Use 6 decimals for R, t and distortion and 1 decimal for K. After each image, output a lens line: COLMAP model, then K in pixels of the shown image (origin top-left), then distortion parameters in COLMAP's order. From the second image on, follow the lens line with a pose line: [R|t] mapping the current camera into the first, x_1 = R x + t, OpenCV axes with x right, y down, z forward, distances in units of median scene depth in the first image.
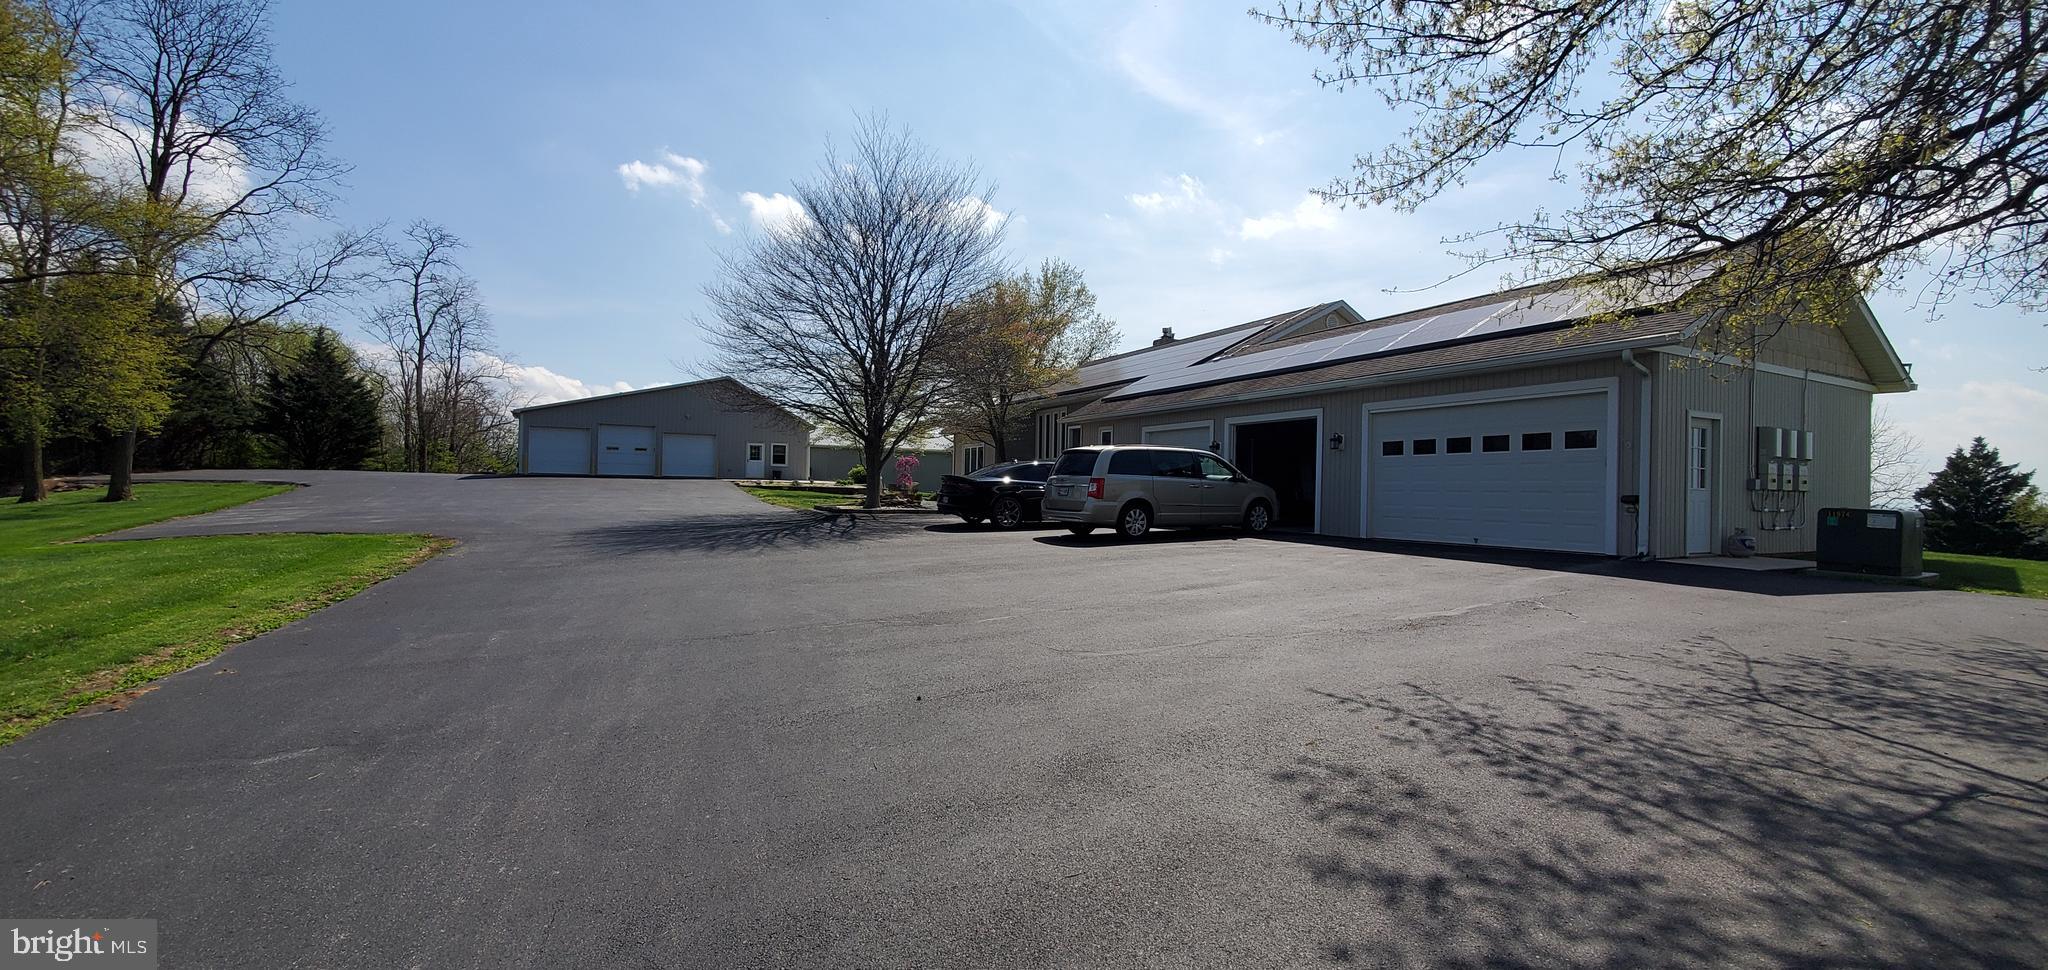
lens RADIAL K [[794.5, 0, 1024.0], [0, 794.5, 485.0], [0, 0, 1]] dist [0.013883, -0.016862]
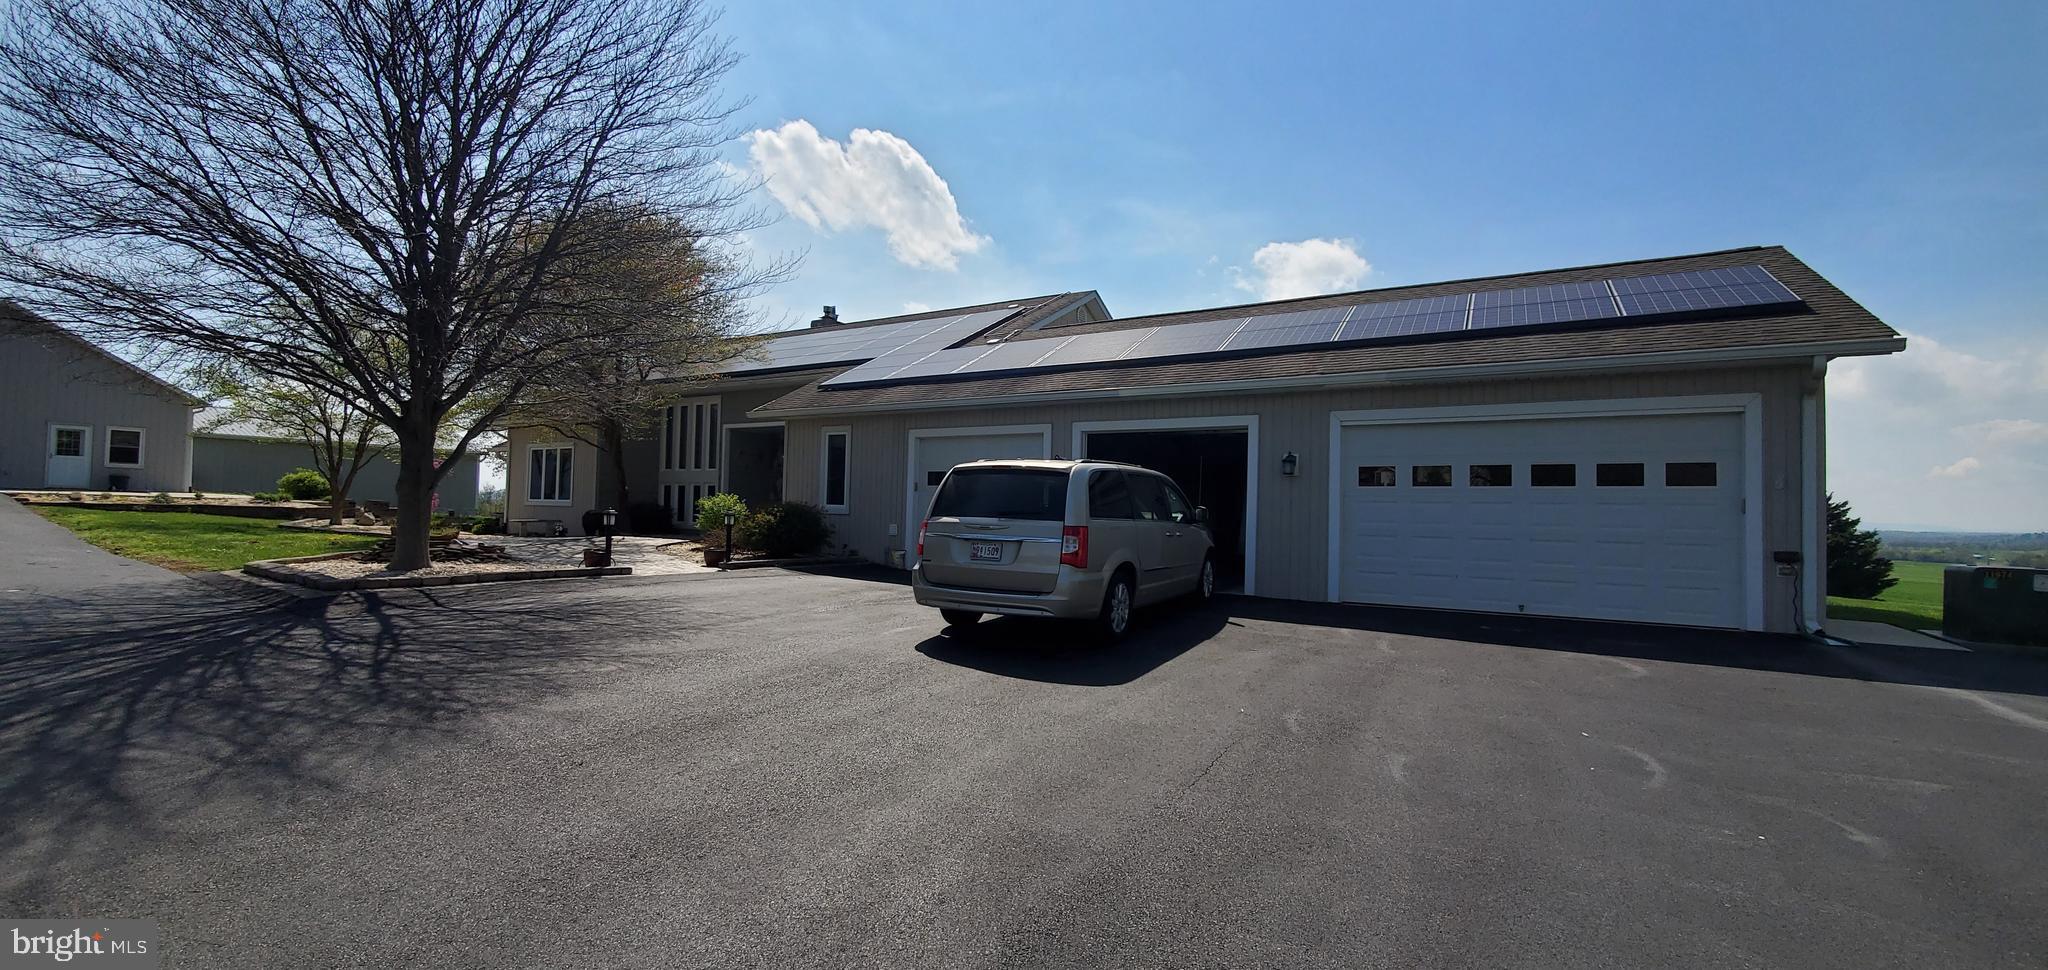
lens RADIAL K [[792.9, 0, 1011.5], [0, 792.9, 486.3], [0, 0, 1]] dist [0.016666, -0.016905]
pose [[0.851280, 0.012246, 0.524568, -0.039296], [-0.007302, 0.999907, -0.011493, -0.005368], [-0.524661, 0.005953, 0.851291, 0.115509]]
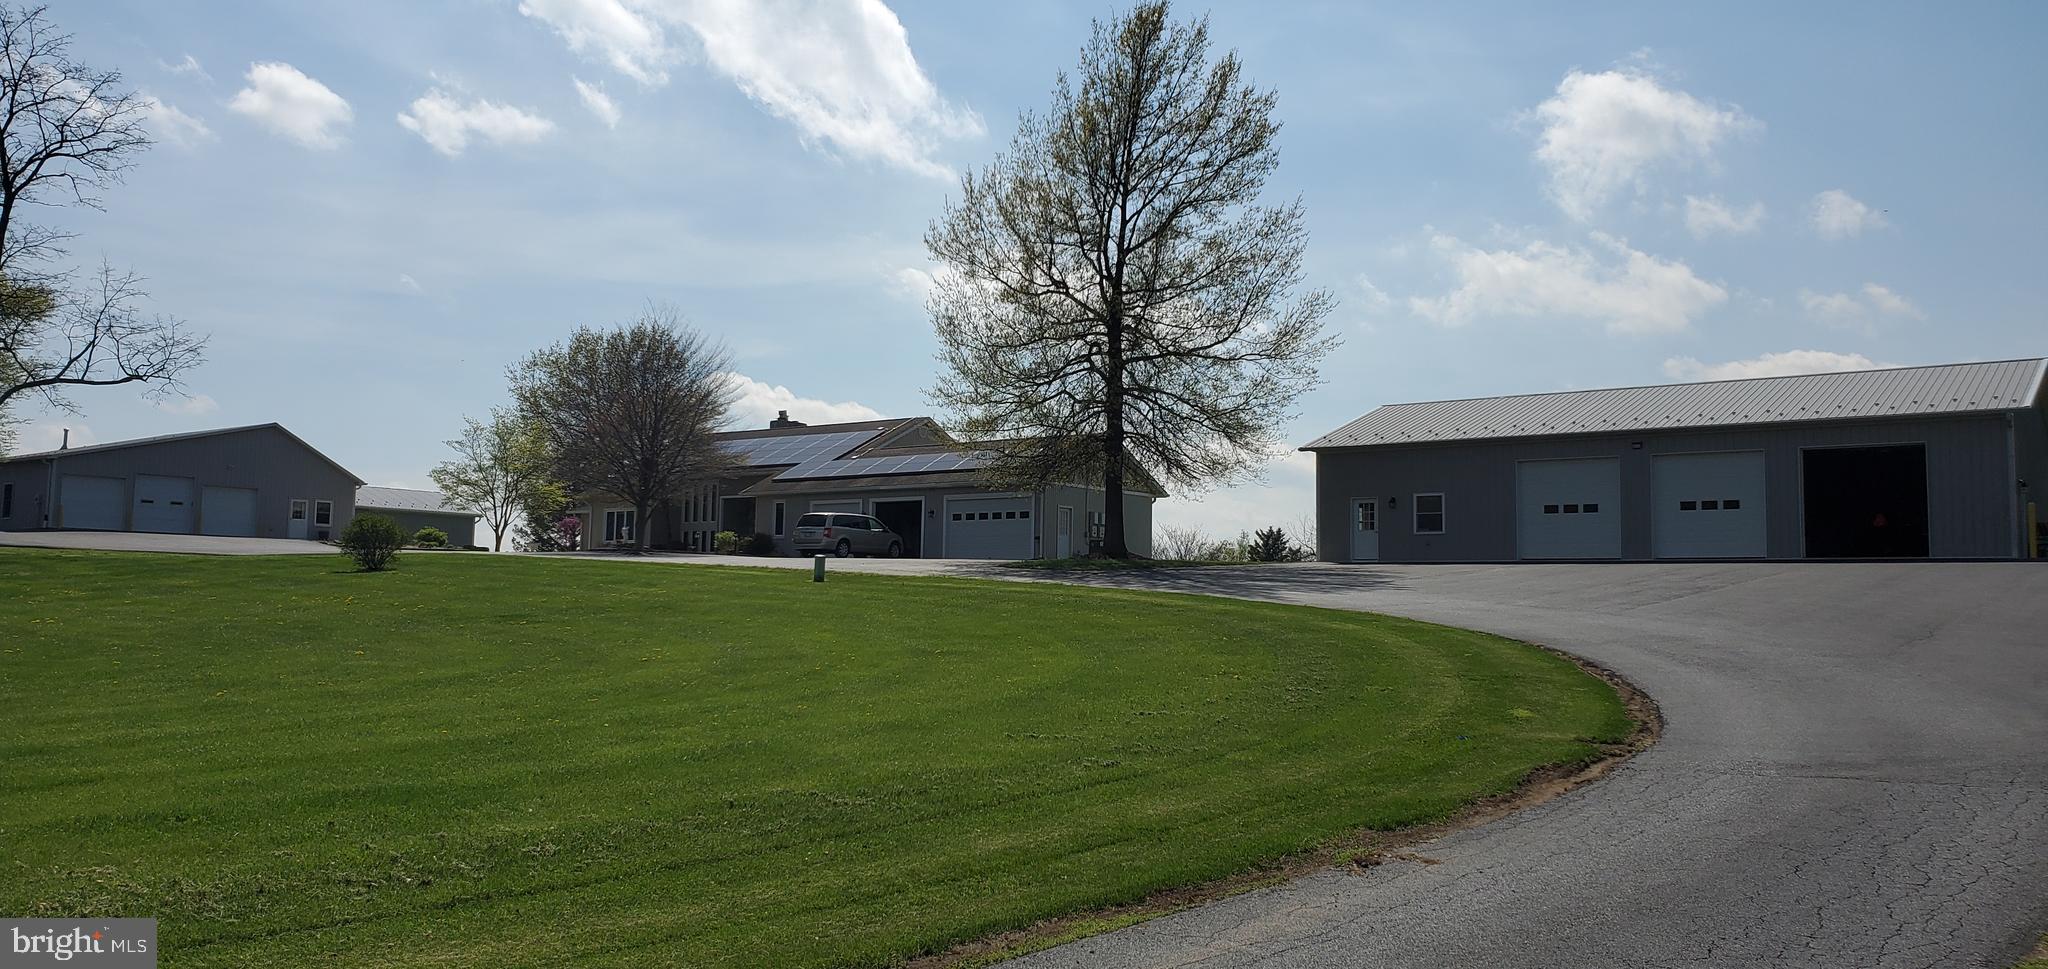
lens RADIAL K [[1516.9, 0, 945.9], [0, 1516.9, 485.2], [0, 0, 1]] dist [-0.000601, -0.000484]
pose [[0.915237, 0.031801, 0.401658, -0.238499], [-0.003683, 0.997499, -0.070586, 0.030995], [-0.402898, 0.063124, 0.913065, -0.538075]]
